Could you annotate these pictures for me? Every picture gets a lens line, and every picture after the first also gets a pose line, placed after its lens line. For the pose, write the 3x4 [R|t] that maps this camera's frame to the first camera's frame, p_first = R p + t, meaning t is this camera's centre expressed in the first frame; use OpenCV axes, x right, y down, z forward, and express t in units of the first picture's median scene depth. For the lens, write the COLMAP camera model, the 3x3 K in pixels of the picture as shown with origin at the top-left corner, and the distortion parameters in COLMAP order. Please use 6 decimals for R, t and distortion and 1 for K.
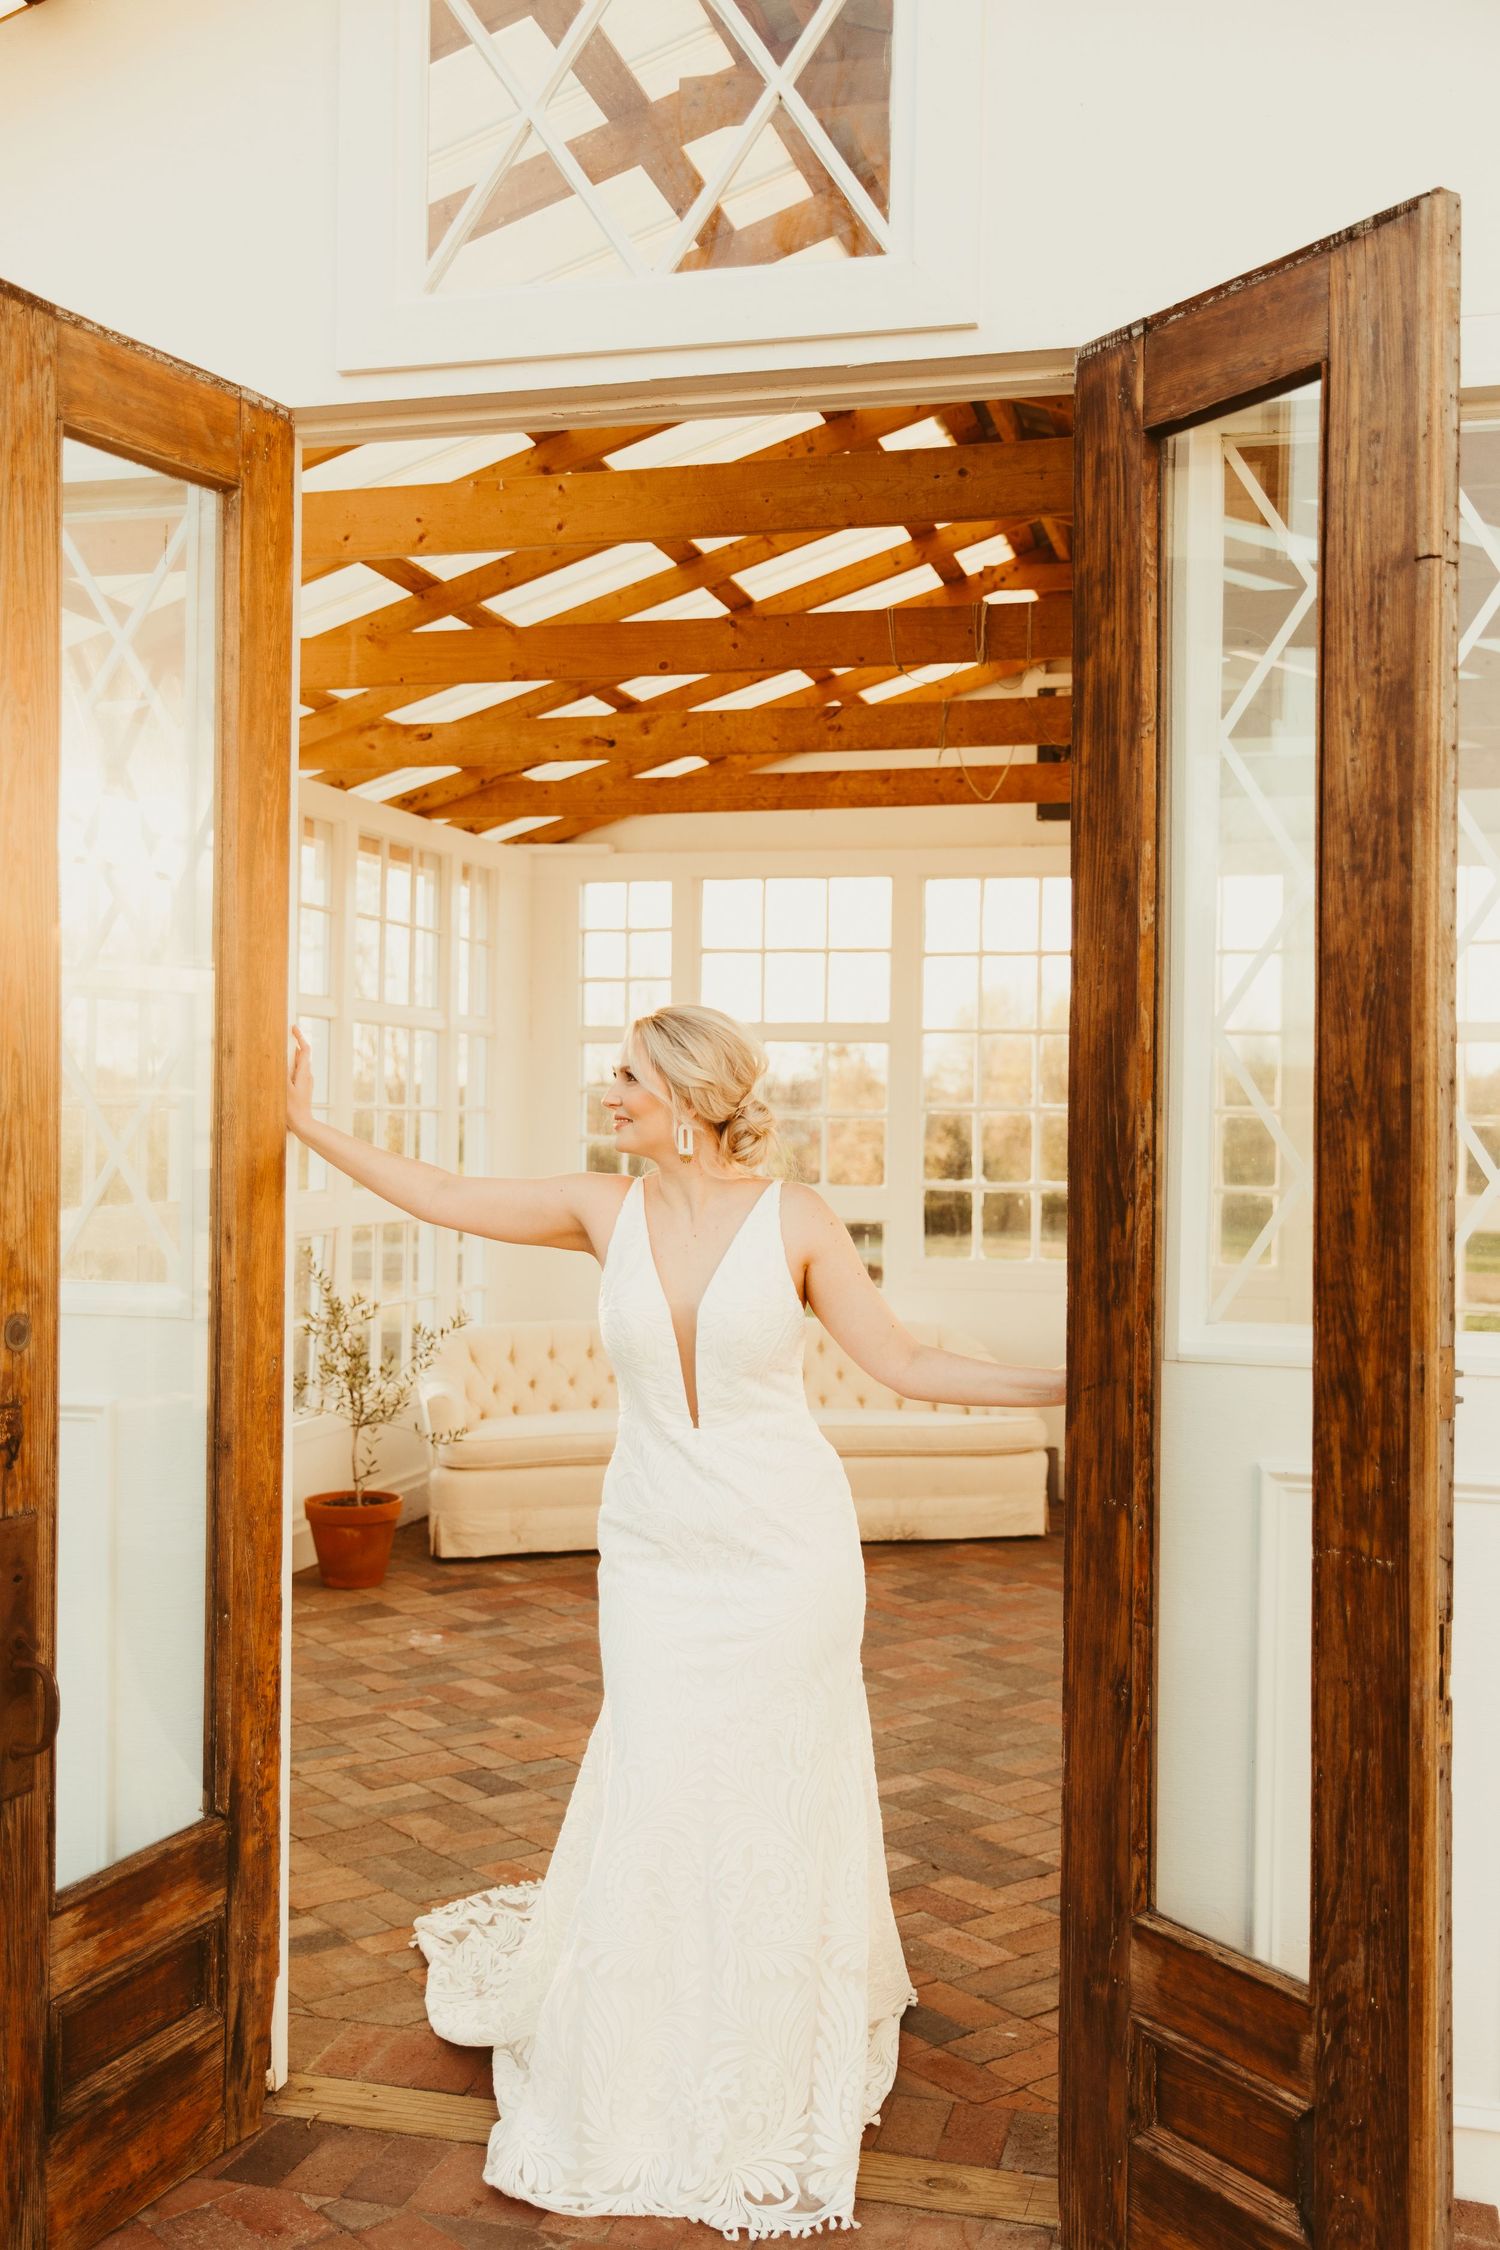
lens RADIAL K [[2257.4, 0, 760.4], [0, 2257.4, 1115.6], [0, 0, 1]] dist [-0.016049, 0.000000]
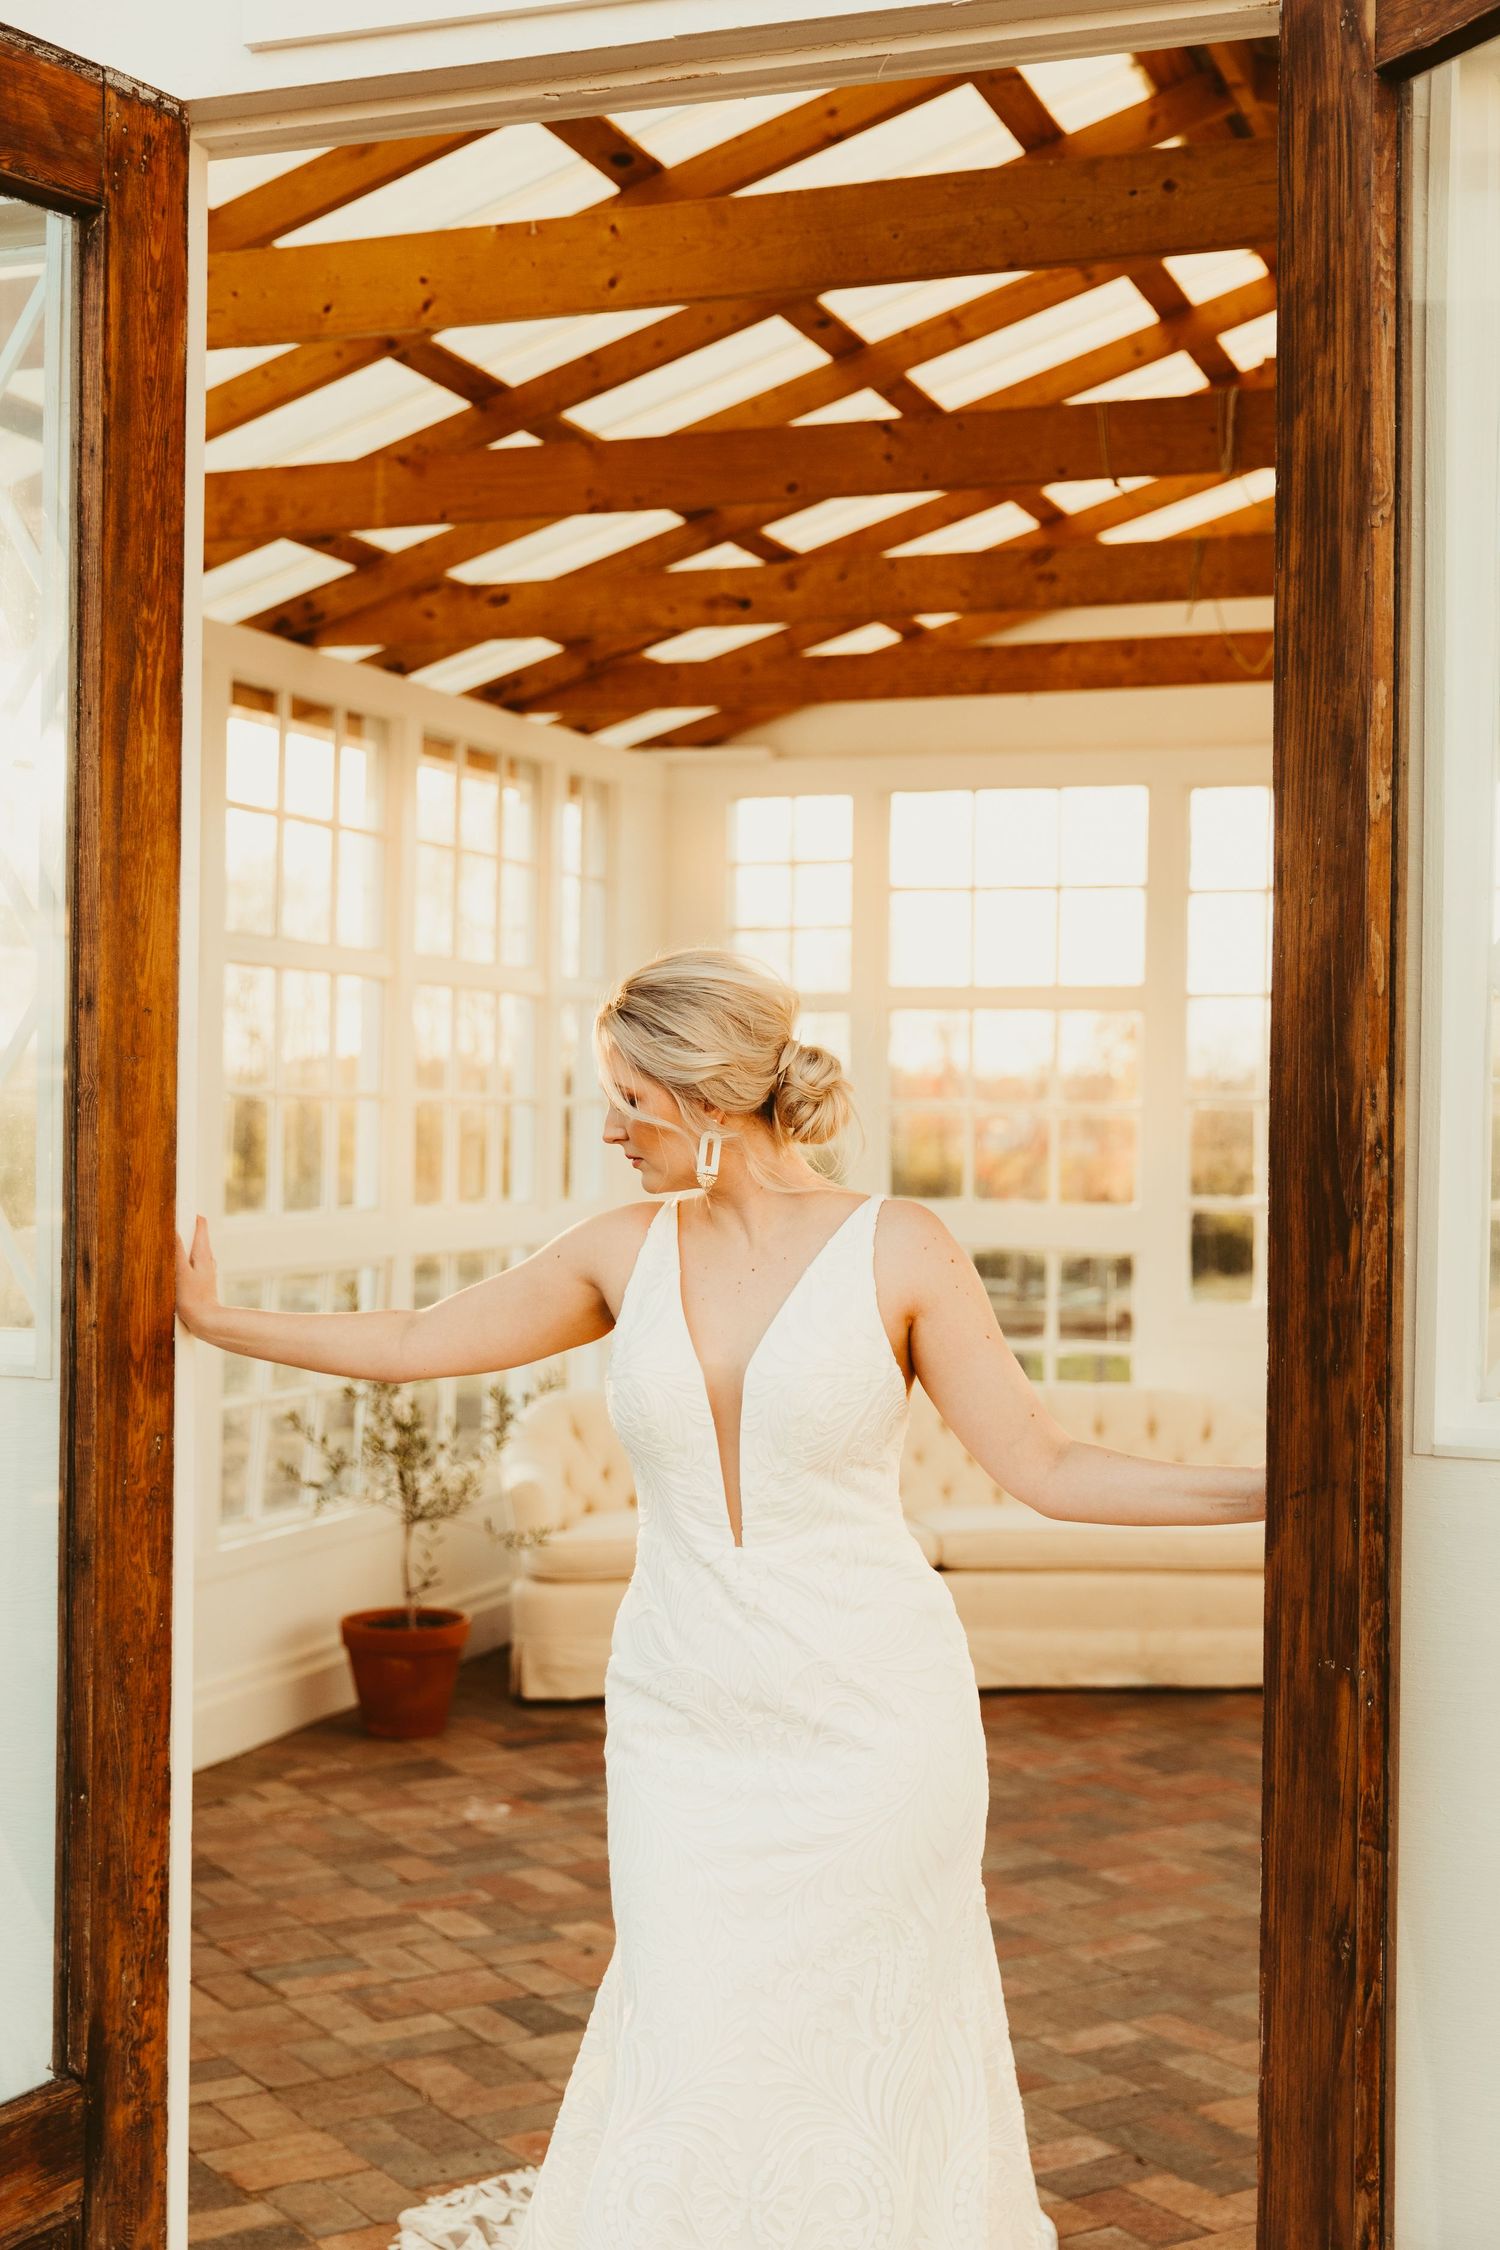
lens RADIAL K [[2926.6, 0, 741.6], [0, 2926.6, 1119.4], [0, 0, 1]] dist [-0.012720, 0.000000]
pose [[0.995195, 0.001070, -0.097907, 0.065354], [-0.001005, 0.999999, 0.000715, 0.007984], [0.097907, -0.000613, 0.995195, 0.111496]]
